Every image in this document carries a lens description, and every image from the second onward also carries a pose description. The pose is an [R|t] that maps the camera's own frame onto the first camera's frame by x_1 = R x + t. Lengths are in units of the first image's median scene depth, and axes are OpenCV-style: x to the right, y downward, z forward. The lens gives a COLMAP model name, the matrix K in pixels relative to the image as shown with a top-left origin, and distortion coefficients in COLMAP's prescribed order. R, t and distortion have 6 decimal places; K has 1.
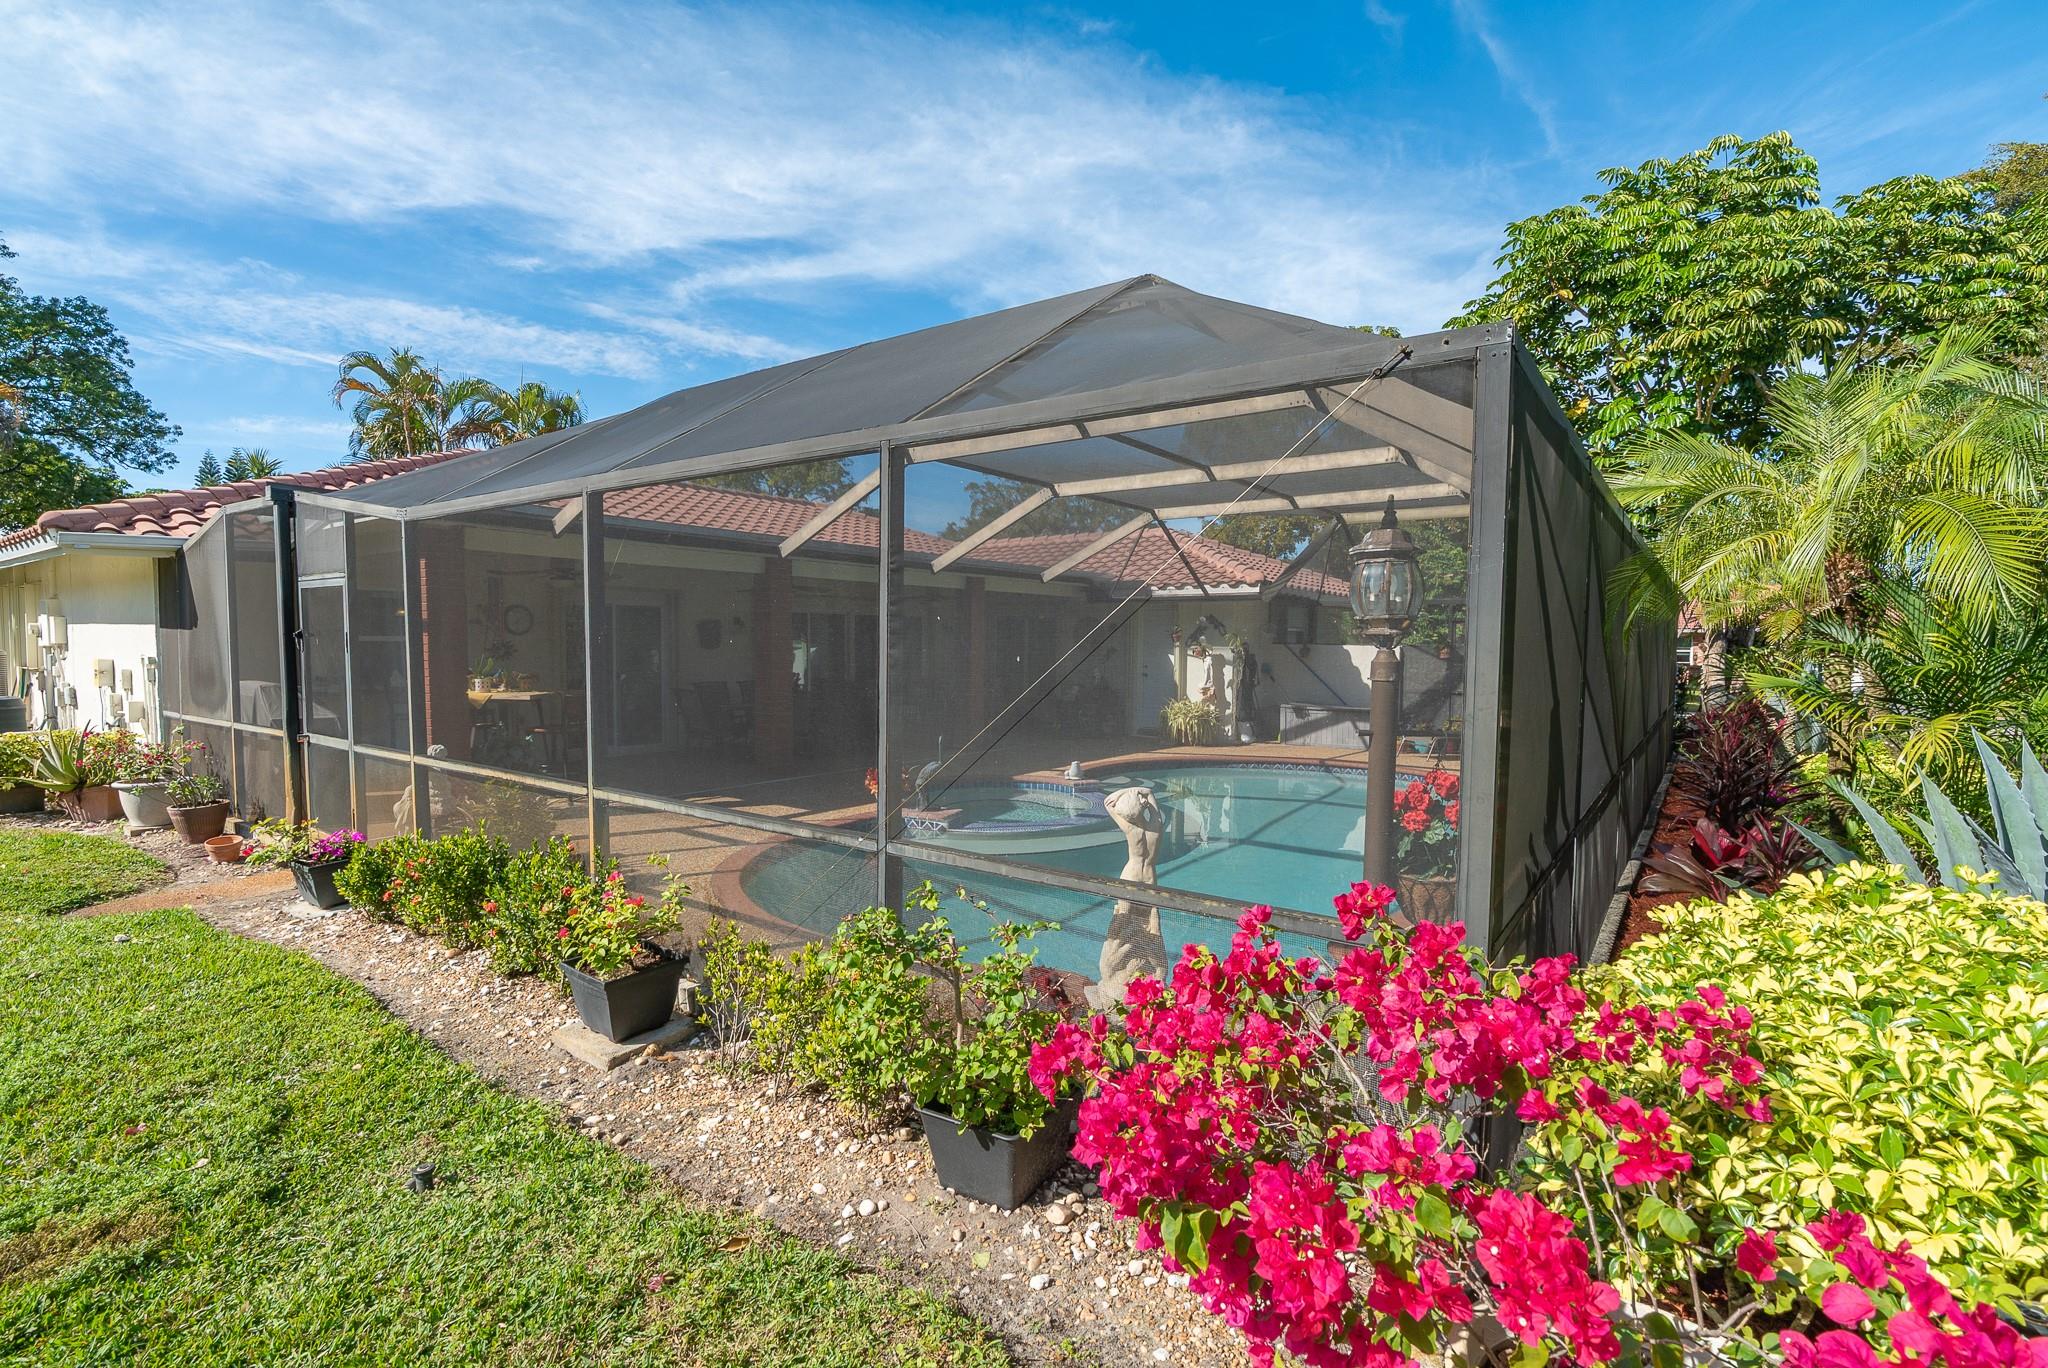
lens RADIAL K [[925.0, 0, 1021.0], [0, 925.0, 690.3], [0, 0, 1]] dist [-0.009101, 0.004590]
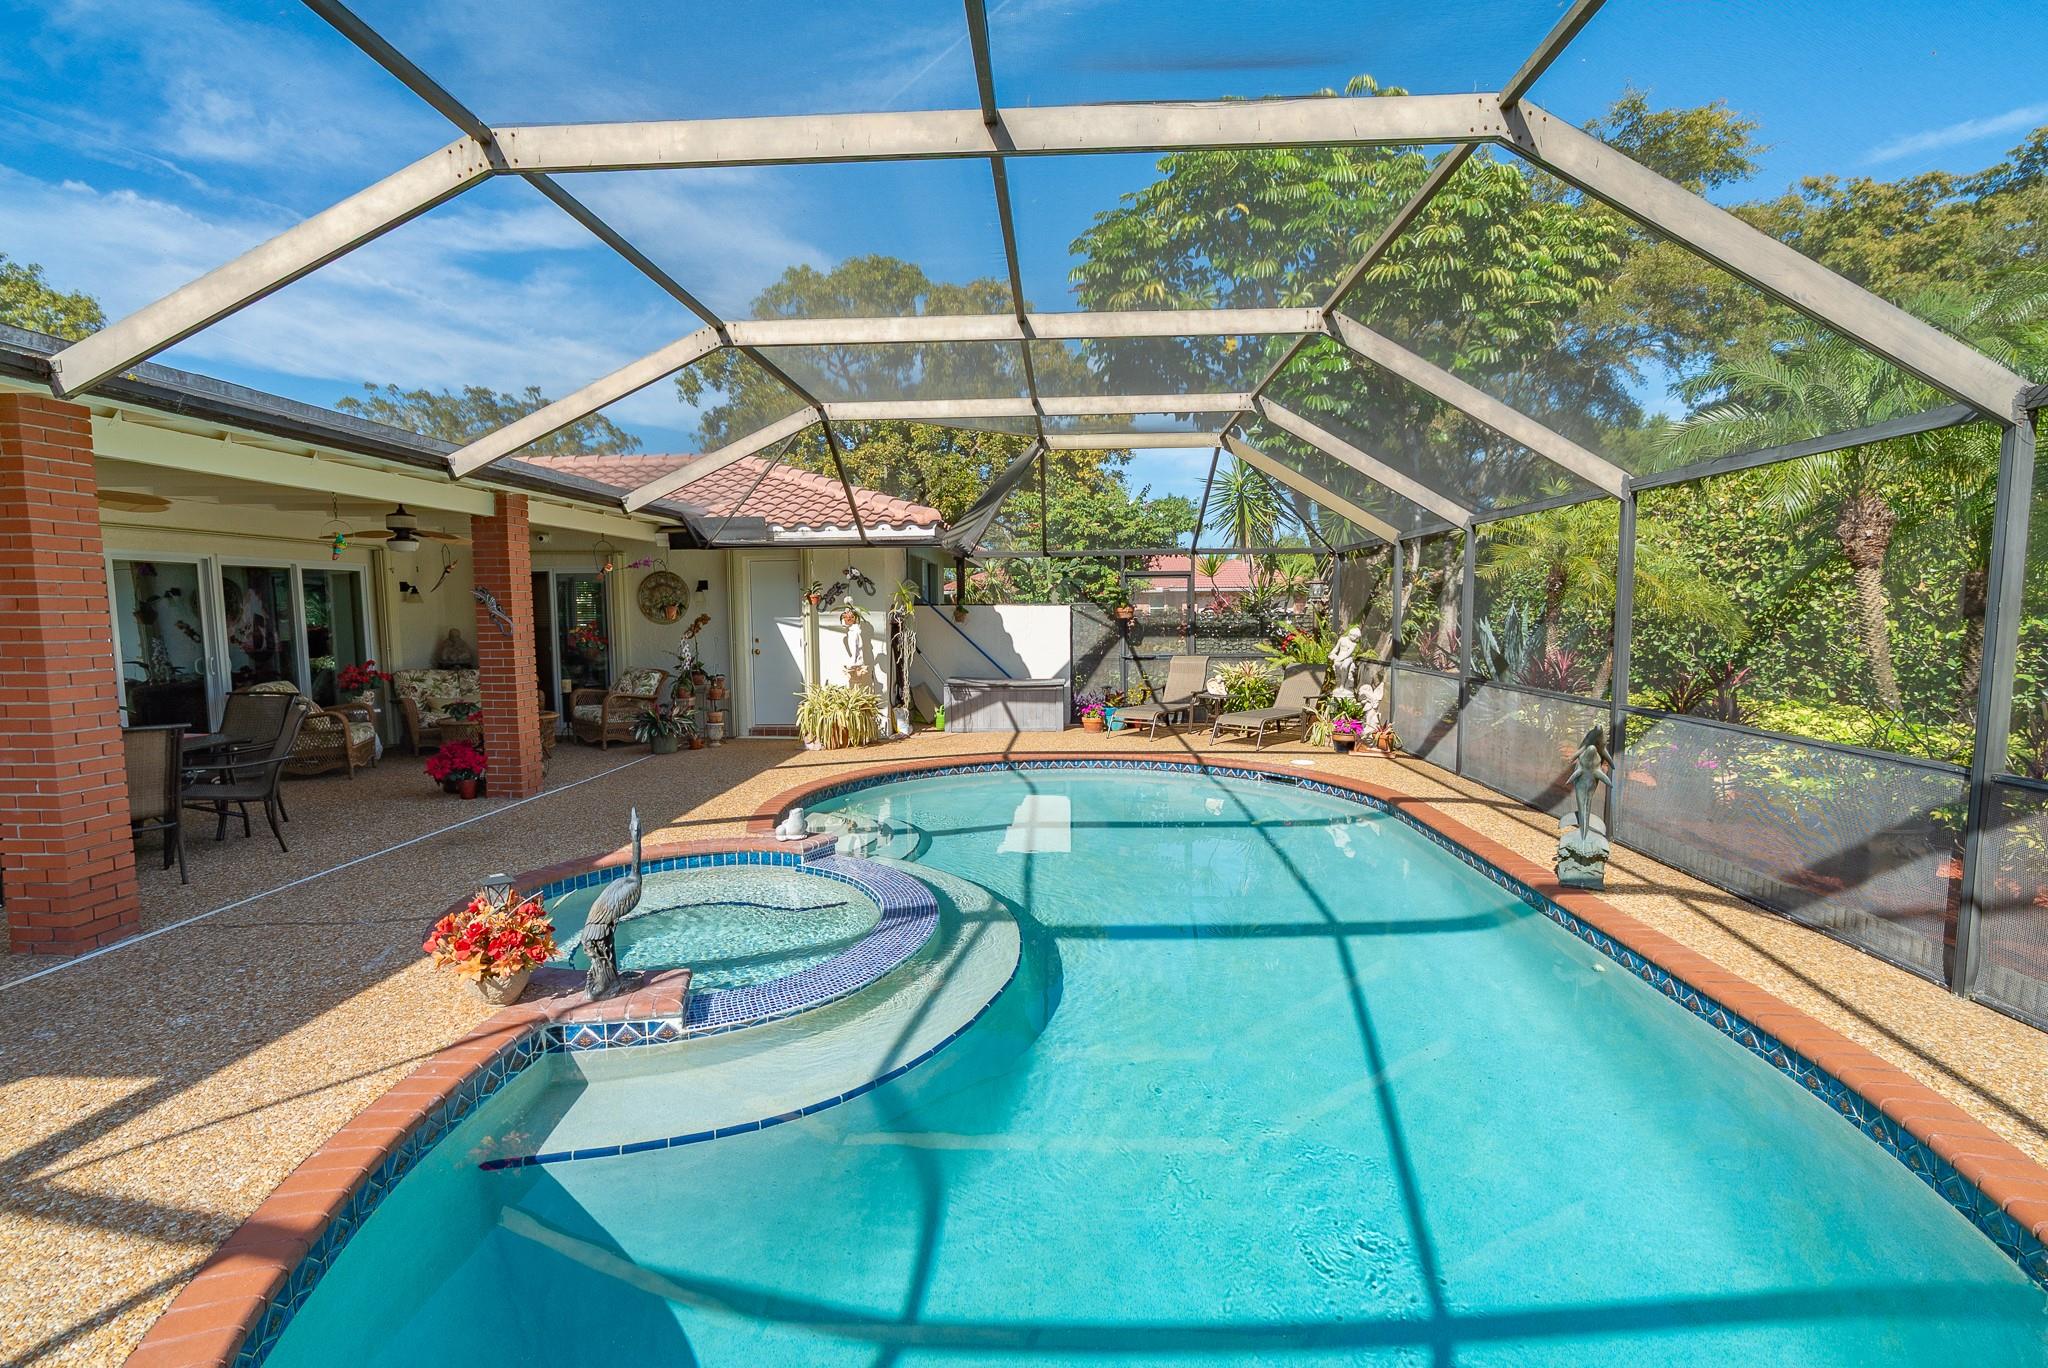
lens RADIAL K [[925.0, 0, 1023.4], [0, 925.0, 693.8], [0, 0, 1]] dist [-0.009101, 0.004590]
pose [[0.827051, -0.068638, 0.557920, -0.104411], [0.046964, 0.997484, 0.053096, -0.014334], [-0.560161, -0.017711, 0.828194, 0.318096]]
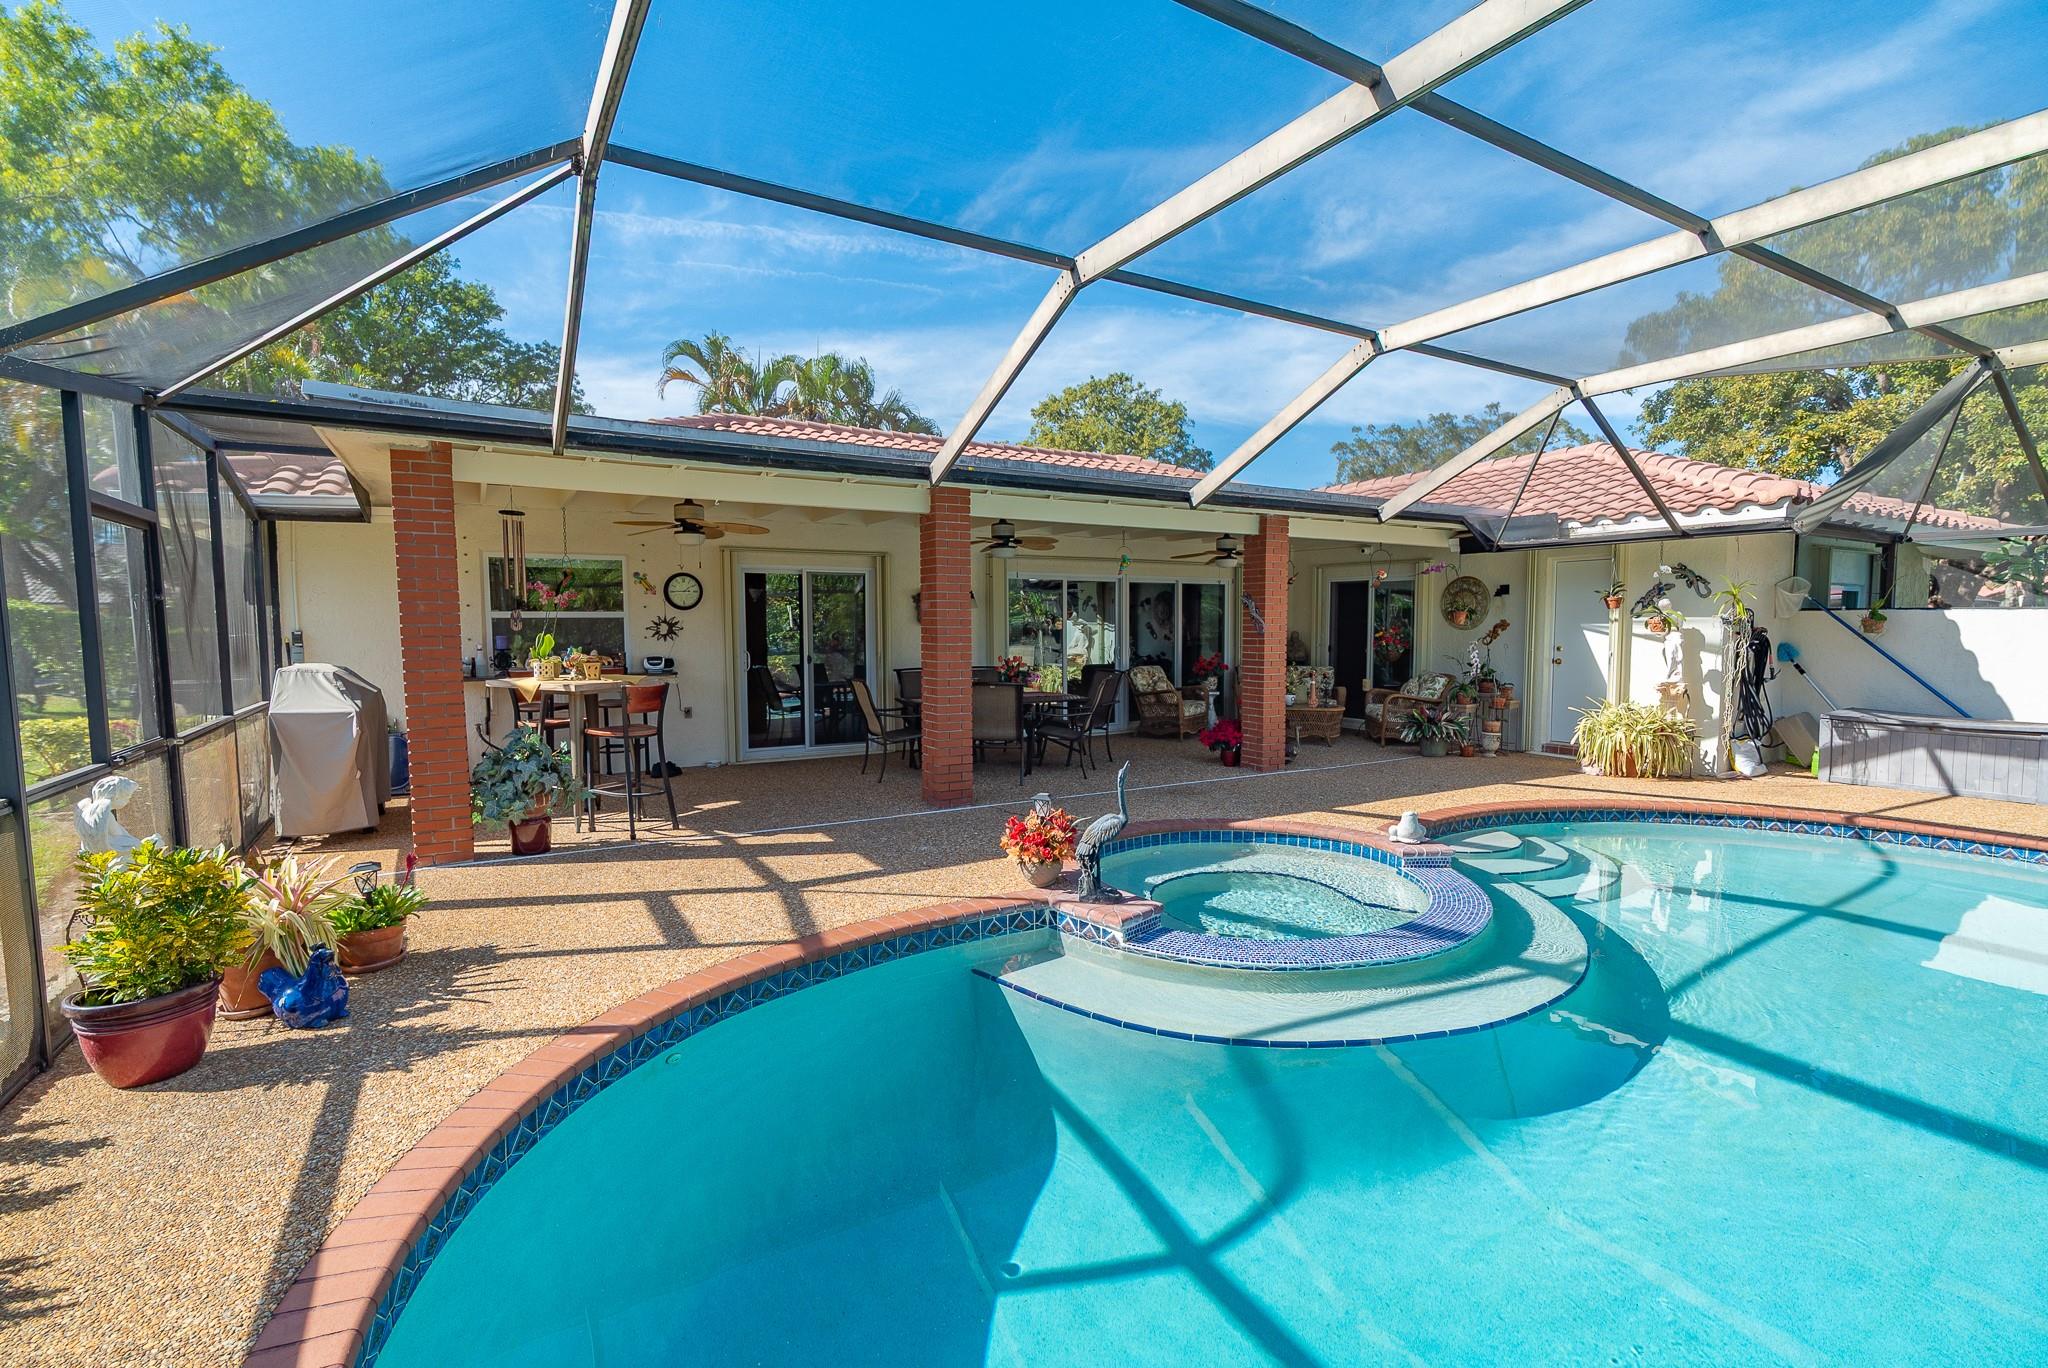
lens RADIAL K [[925.0, 0, 1029.0], [0, 925.0, 692.4], [0, 0, 1]] dist [-0.009101, 0.004590]
pose [[0.924406, 0.016635, -0.381048, 0.041997], [-0.010673, 0.999785, 0.017756, -0.003136], [0.381262, -0.012347, 0.924385, 0.278936]]
